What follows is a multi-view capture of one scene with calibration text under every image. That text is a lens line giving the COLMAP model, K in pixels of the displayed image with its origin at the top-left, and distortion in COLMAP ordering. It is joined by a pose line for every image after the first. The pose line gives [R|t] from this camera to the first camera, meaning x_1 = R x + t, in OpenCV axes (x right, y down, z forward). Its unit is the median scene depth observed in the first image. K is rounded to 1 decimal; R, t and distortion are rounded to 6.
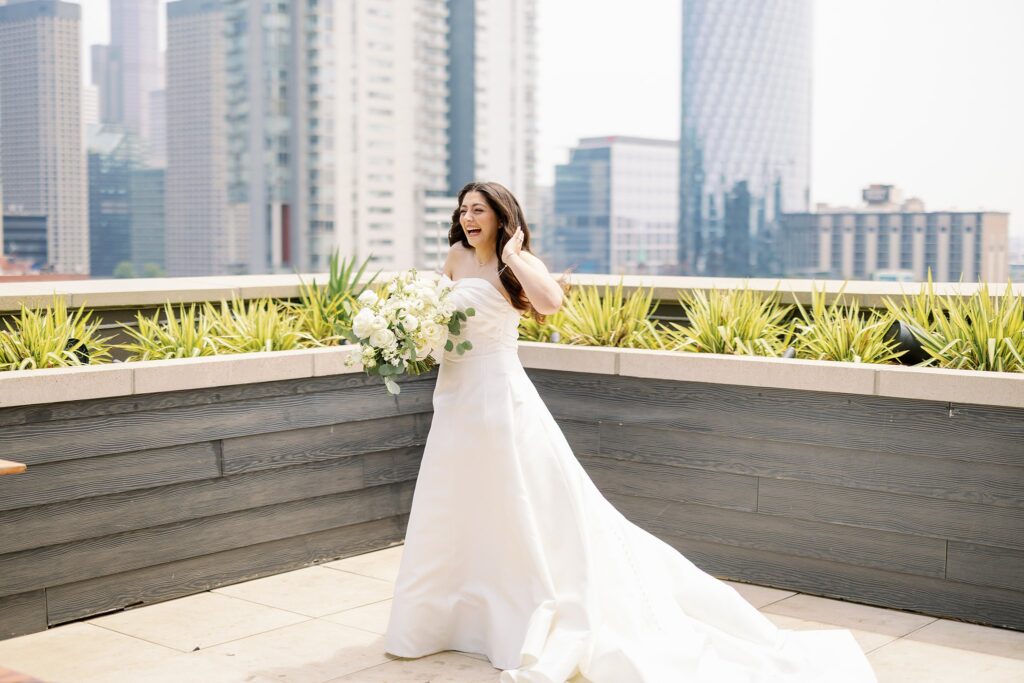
lens RADIAL K [[1471.6, 0, 511.6], [0, 1471.6, 345.6], [0, 0, 1]] dist [0.057478, 0.000000]
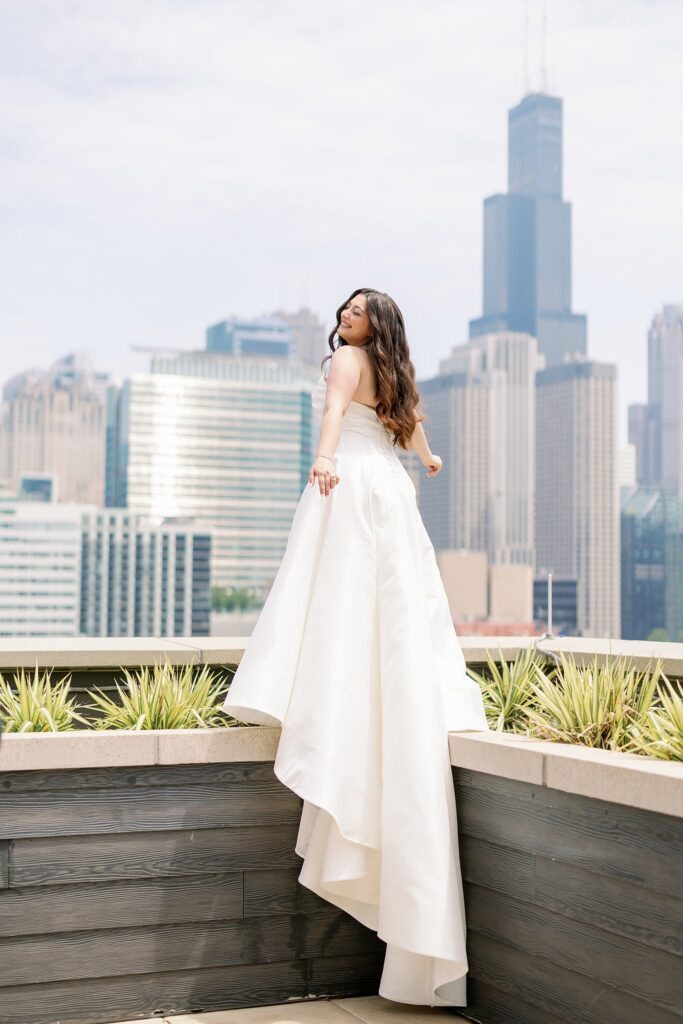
lens RADIAL K [[1588.4, 0, 341.4], [0, 1588.4, 507.7], [0, 0, 1]] dist [0.009328, 0.000000]
pose [[0.899568, -0.016683, -0.436462, 0.320023], [-0.041540, 0.991473, -0.123514, -0.013886], [0.434801, 0.129240, 0.891204, 0.284443]]
